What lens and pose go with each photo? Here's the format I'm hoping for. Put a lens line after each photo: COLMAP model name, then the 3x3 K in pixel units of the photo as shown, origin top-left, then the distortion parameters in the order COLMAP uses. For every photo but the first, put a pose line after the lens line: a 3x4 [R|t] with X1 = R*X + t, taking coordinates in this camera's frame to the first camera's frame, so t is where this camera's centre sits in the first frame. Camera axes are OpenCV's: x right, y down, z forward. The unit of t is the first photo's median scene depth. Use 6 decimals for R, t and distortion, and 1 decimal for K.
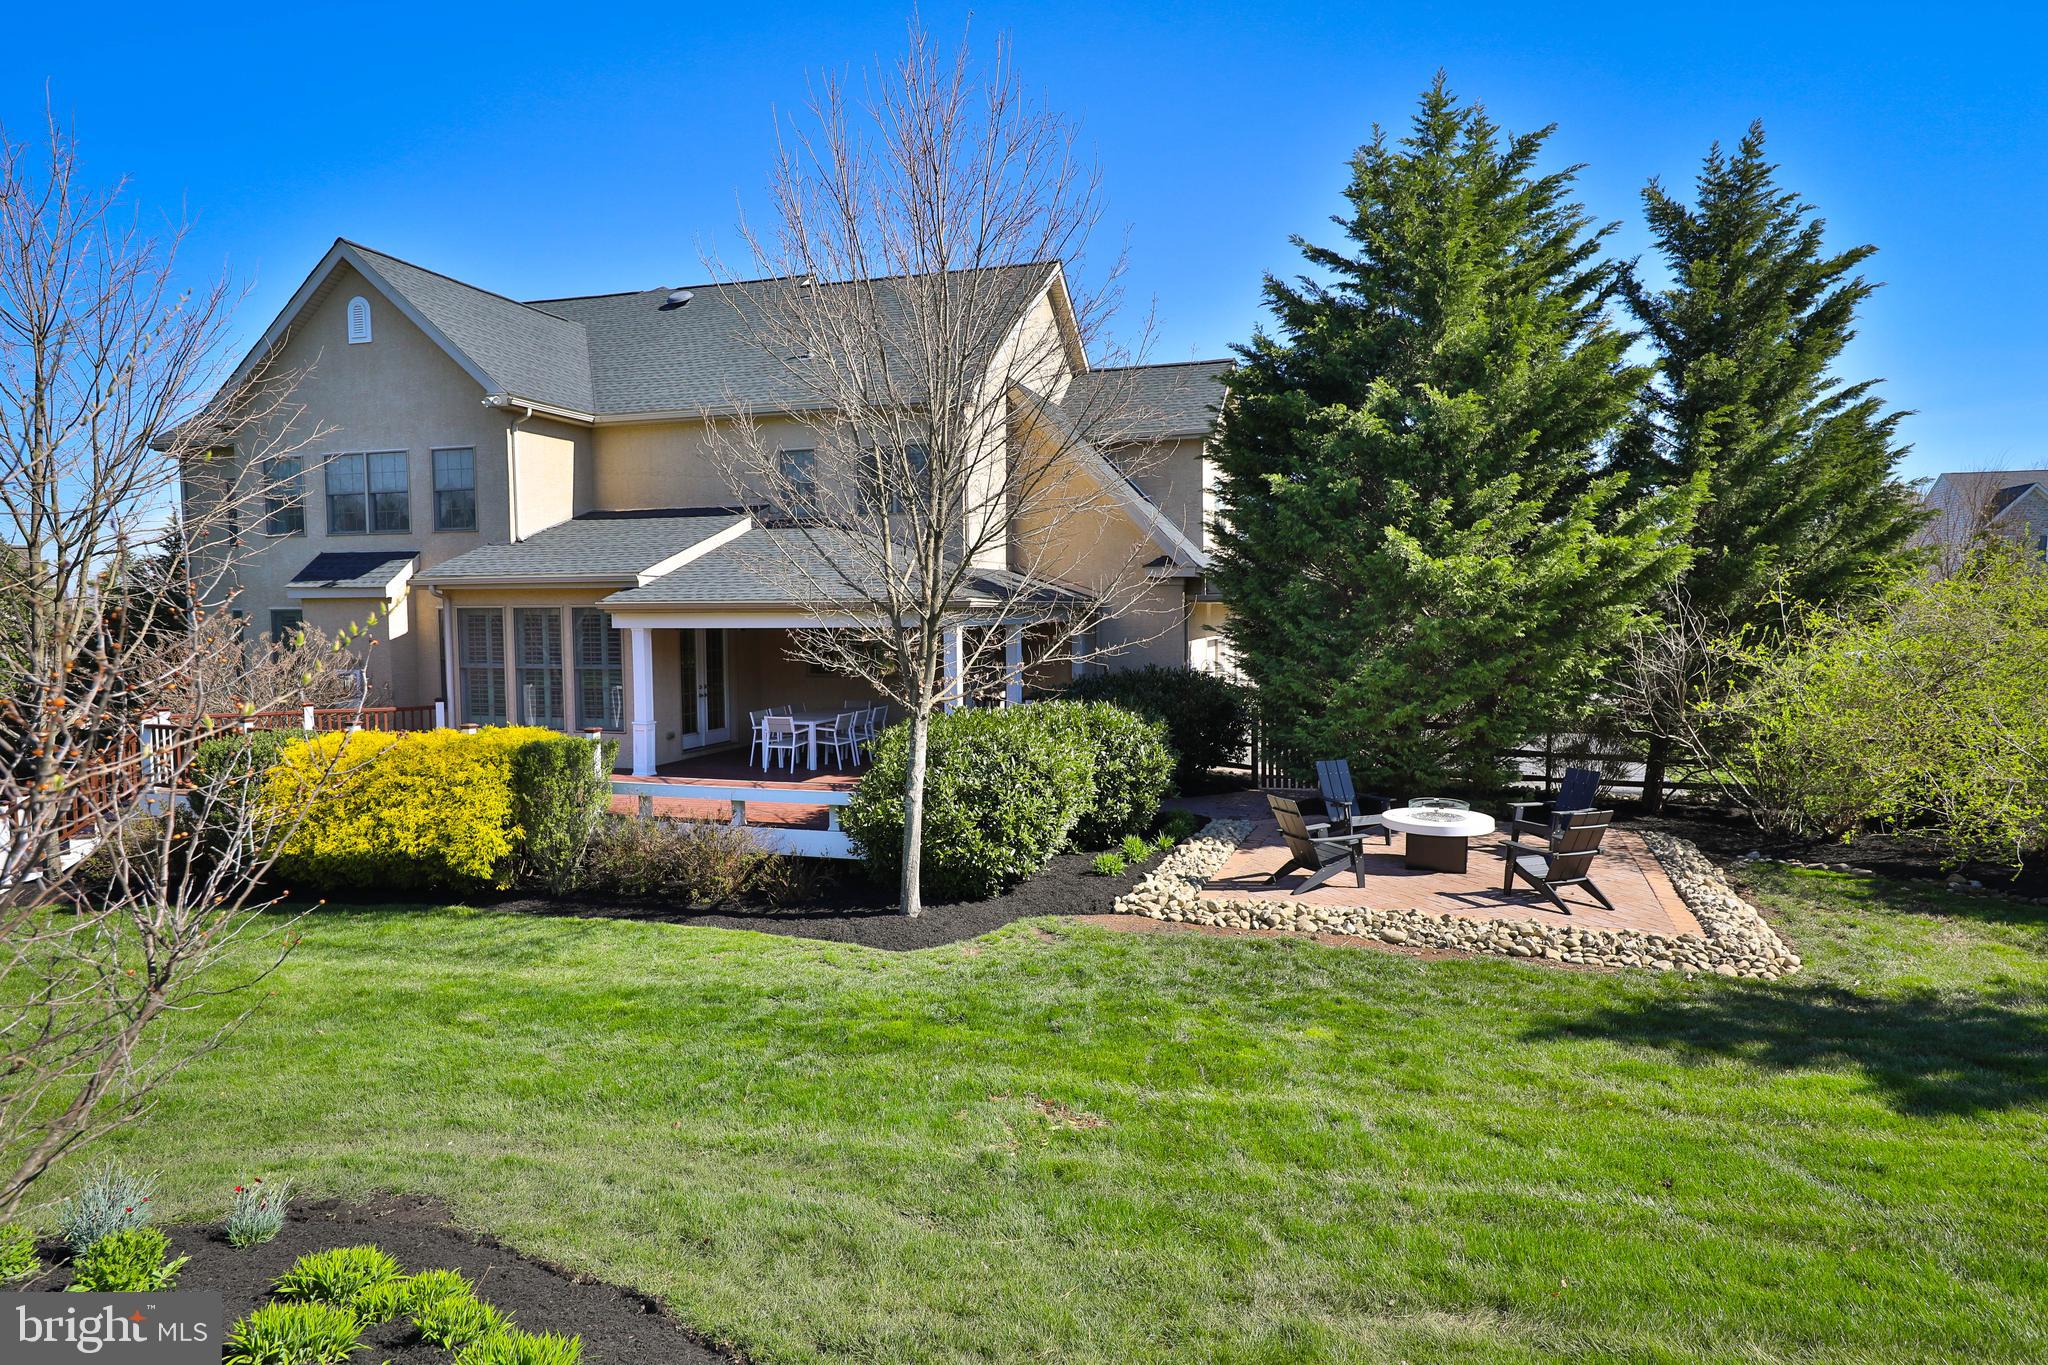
lens RADIAL K [[1140.9, 0, 1024.0], [0, 1140.9, 682.5], [0, 0, 1]] dist [0.020022, -0.000260]
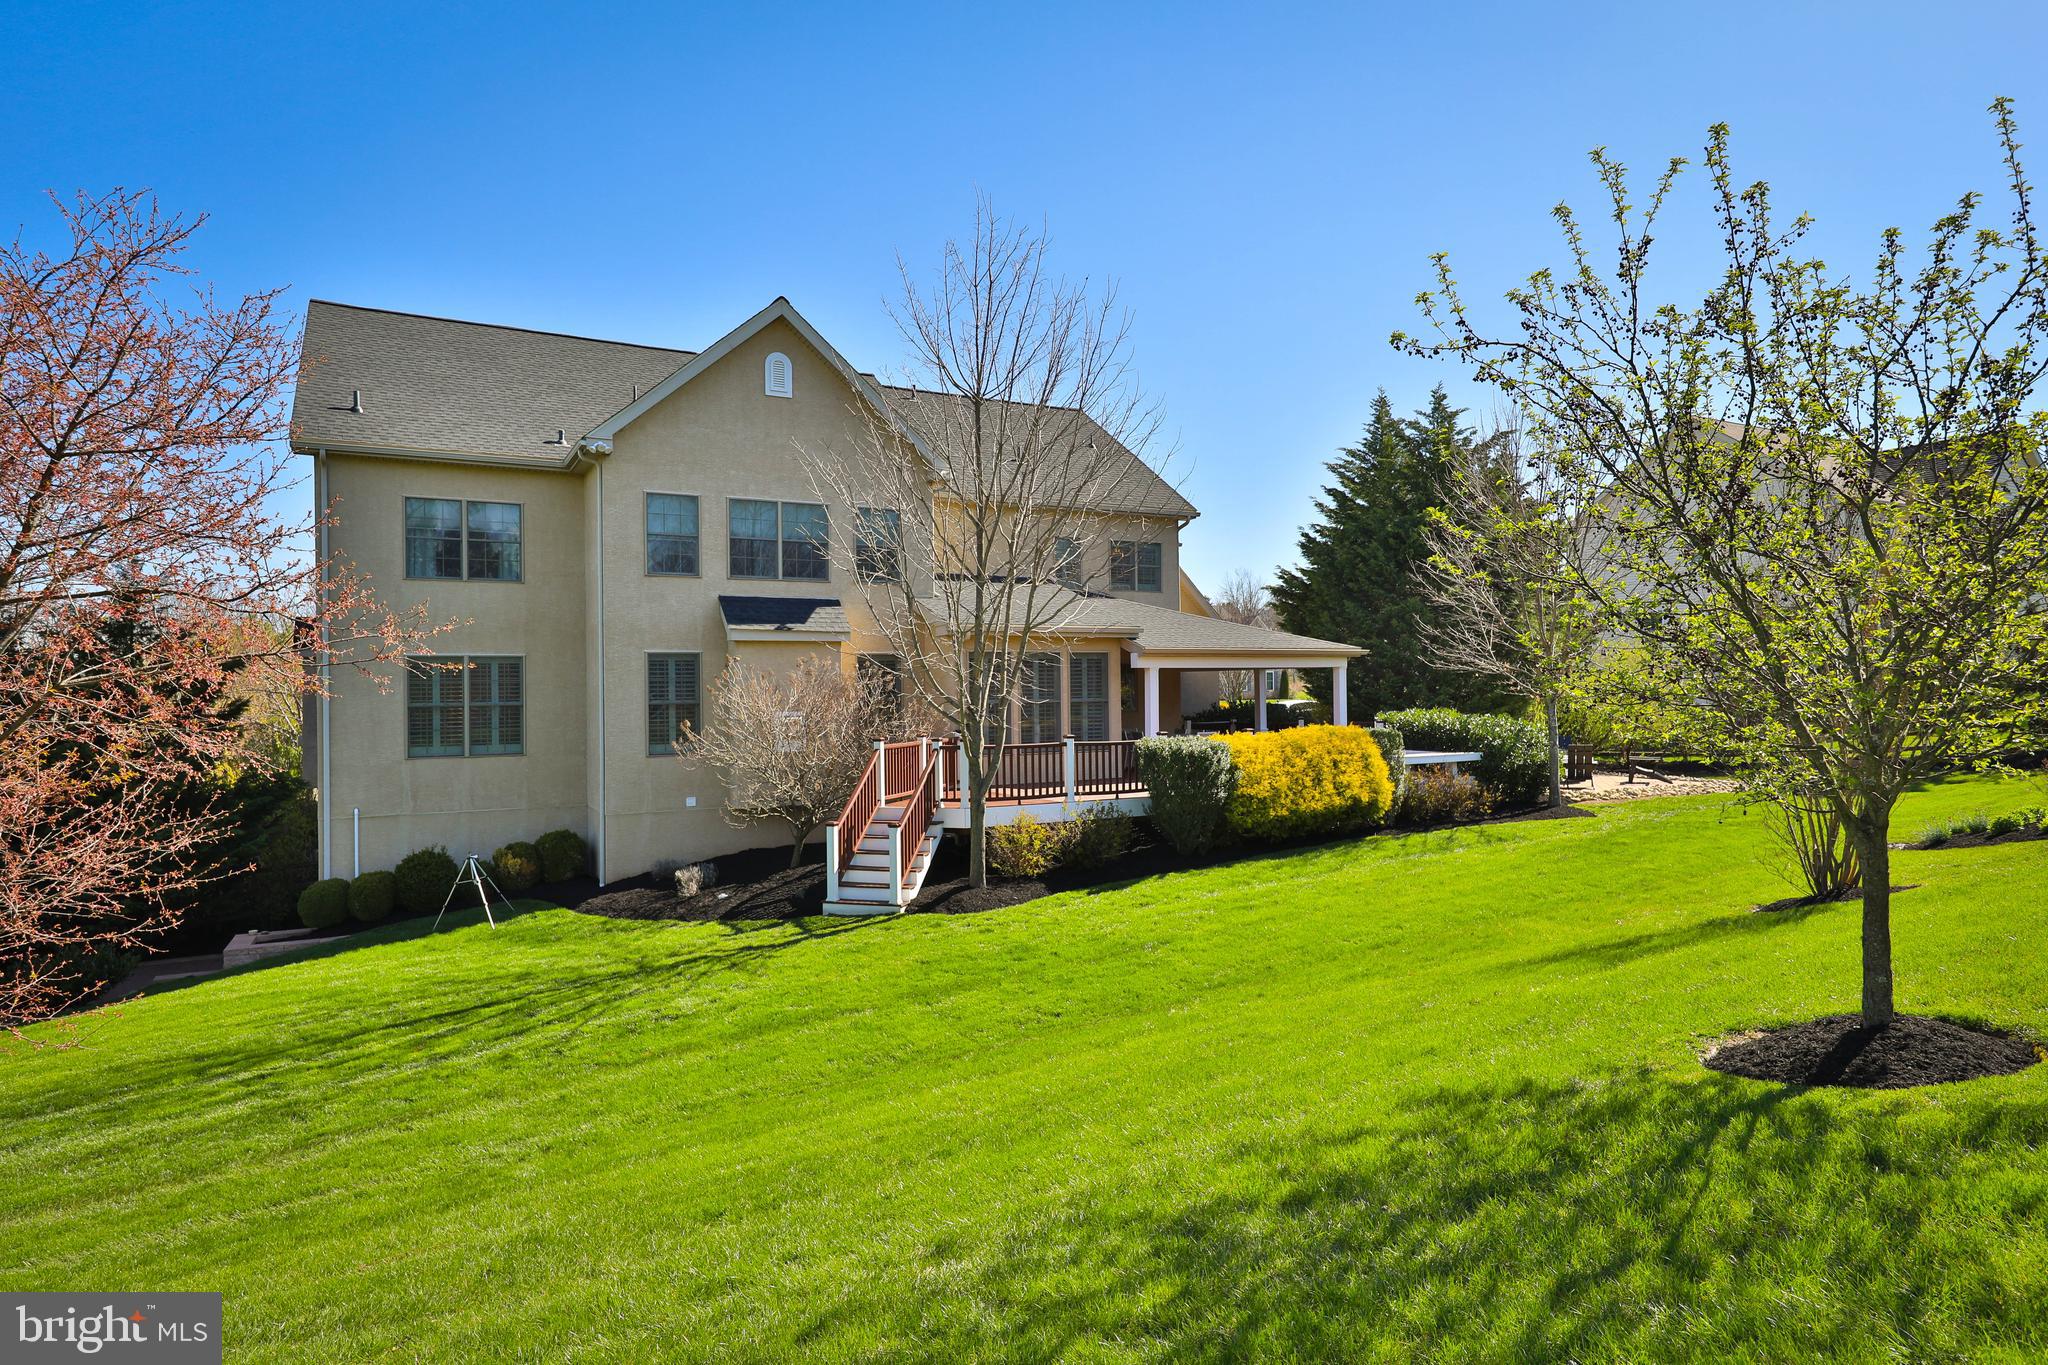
lens RADIAL K [[1140.9, 0, 1024.0], [0, 1140.9, 682.5], [0, 0, 1]] dist [0.020022, -0.000260]
pose [[0.695699, -0.003751, 0.718323, -1.180002], [0.051937, 0.997632, -0.045091, 0.019993], [-0.716453, 0.068678, 0.694247, 0.147412]]
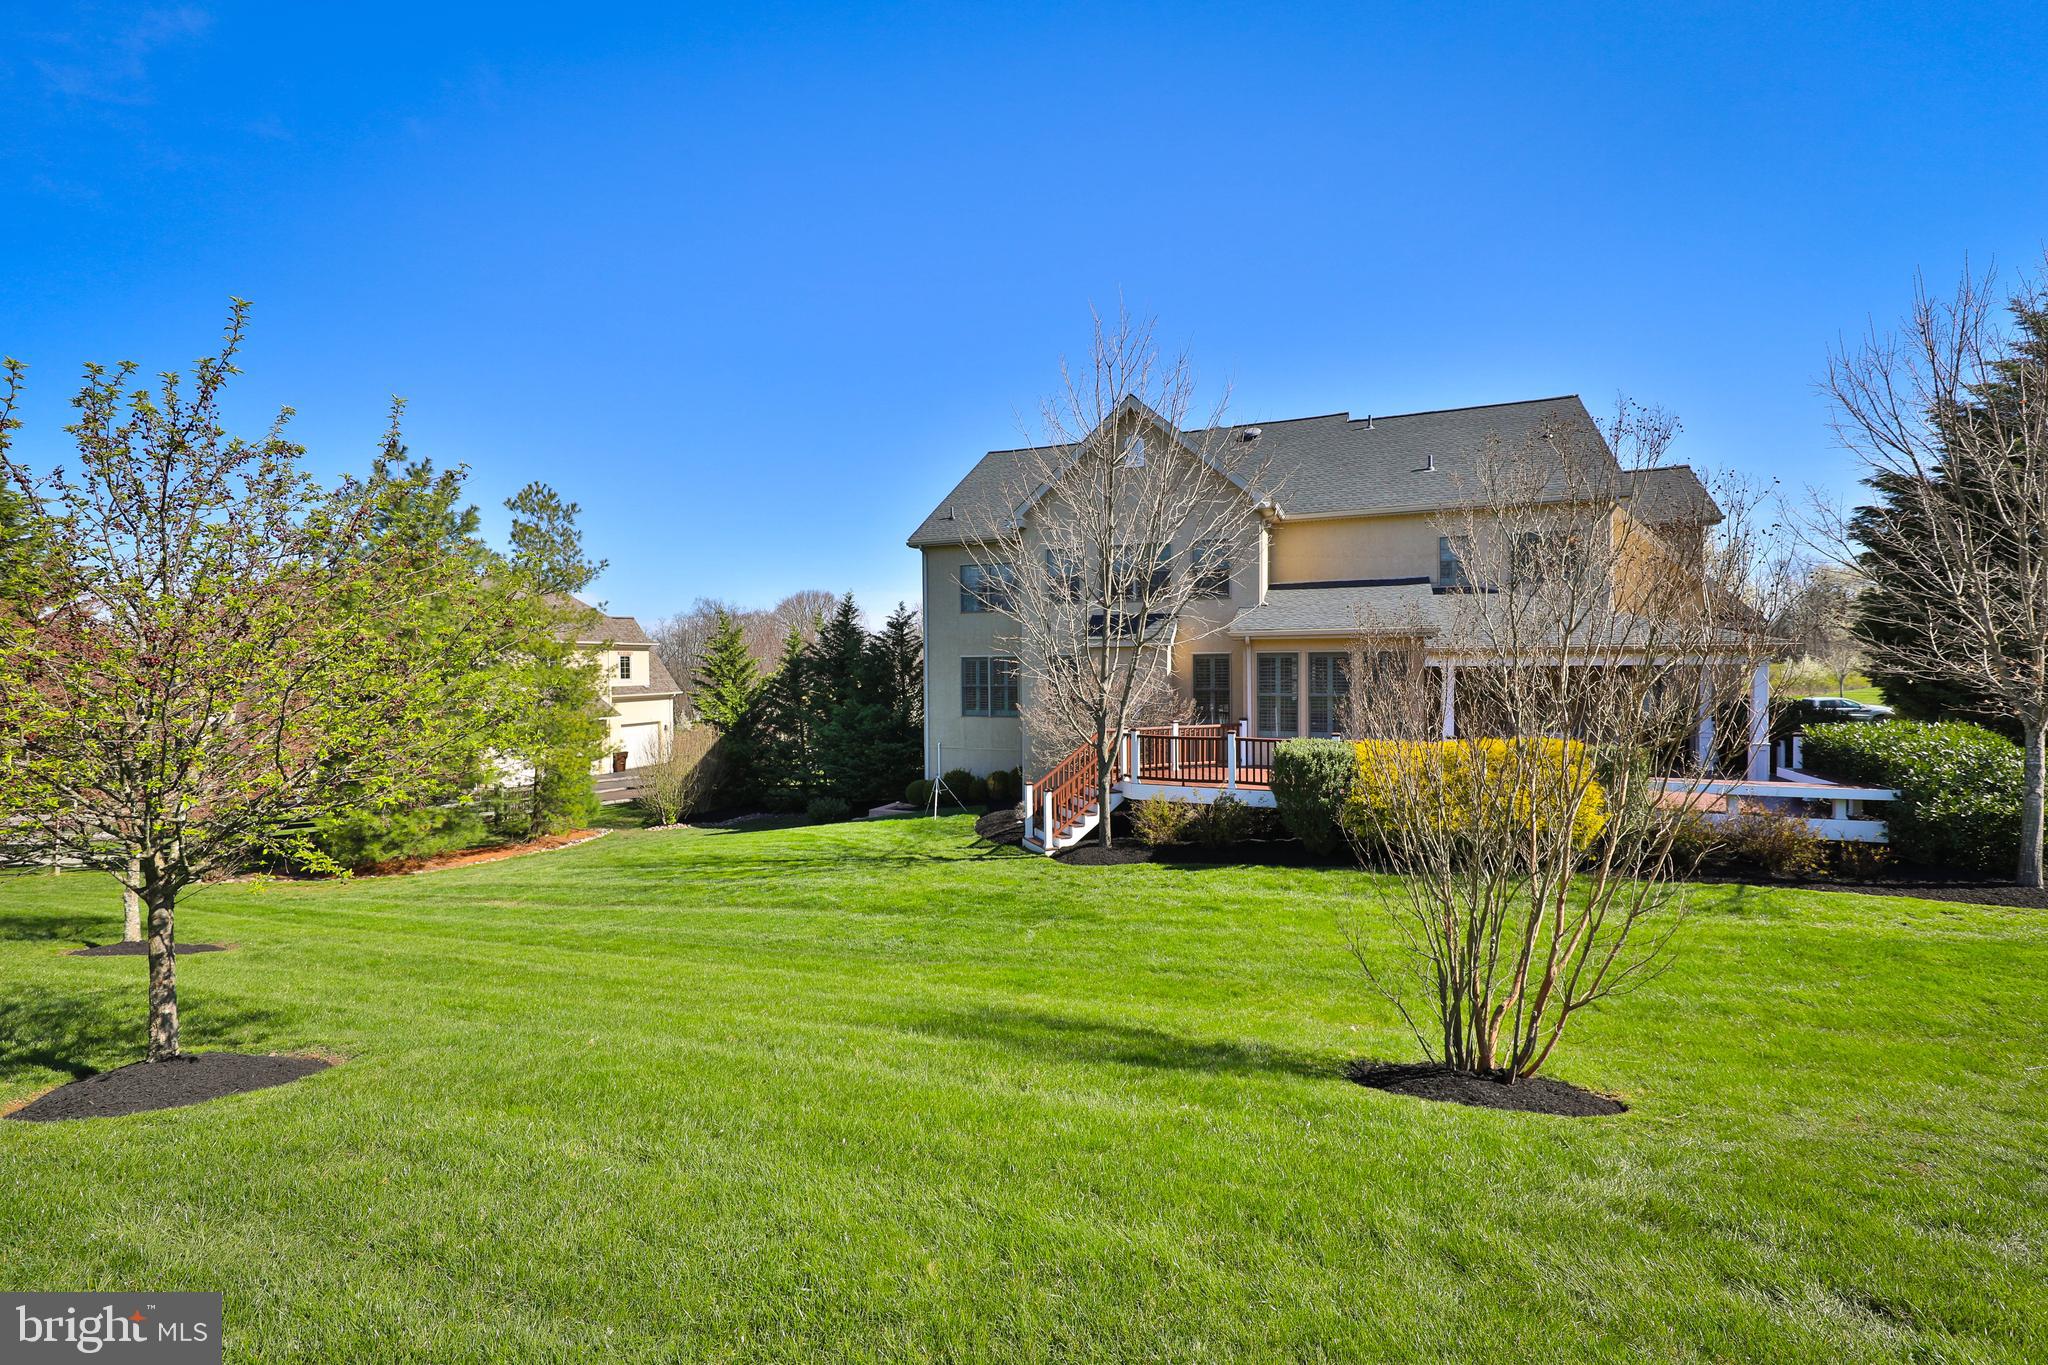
lens RADIAL K [[811.3, 0, 1024.0], [0, 811.3, 682.5], [0, 0, 1]] dist [0.000718, 0.000070]
pose [[0.998774, -0.002734, -0.049435, -0.673882], [0.001067, 0.999431, -0.033709, 0.003721], [0.049499, 0.033615, 0.998208, 0.007800]]
